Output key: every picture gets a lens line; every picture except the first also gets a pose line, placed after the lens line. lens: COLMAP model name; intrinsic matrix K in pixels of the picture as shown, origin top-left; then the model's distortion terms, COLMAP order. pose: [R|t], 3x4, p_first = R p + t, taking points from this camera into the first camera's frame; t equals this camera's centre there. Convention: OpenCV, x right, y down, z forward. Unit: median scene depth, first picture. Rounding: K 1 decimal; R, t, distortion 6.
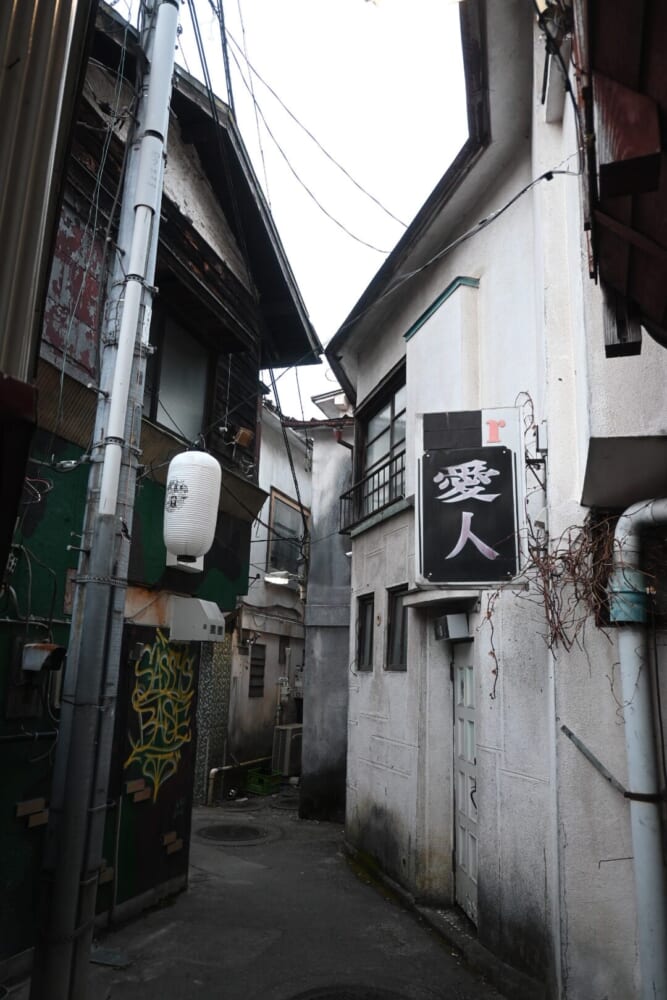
lens RADIAL K [[730.3, 0, 333.5], [0, 730.3, 500.0], [0, 0, 1]] dist [-0.003173, -0.003284]
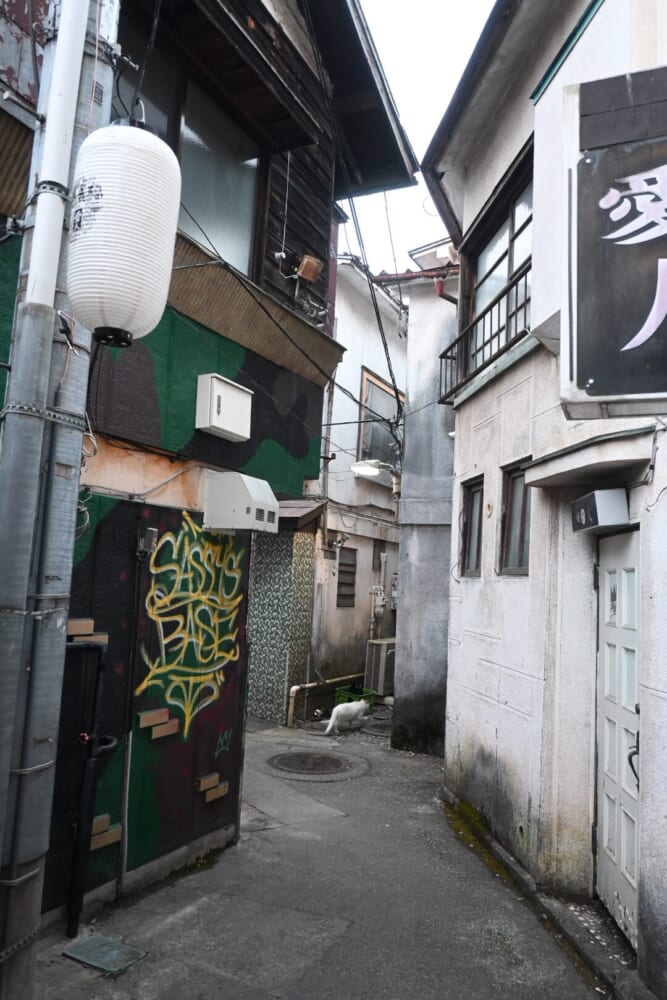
lens RADIAL K [[730.3, 0, 333.5], [0, 730.3, 500.0], [0, 0, 1]] dist [-0.003173, -0.003284]
pose [[0.988830, 0.003207, -0.149011, 0.017331], [0.014010, 0.993342, 0.114349, 0.075043], [0.148386, -0.115160, 0.982202, 0.272735]]
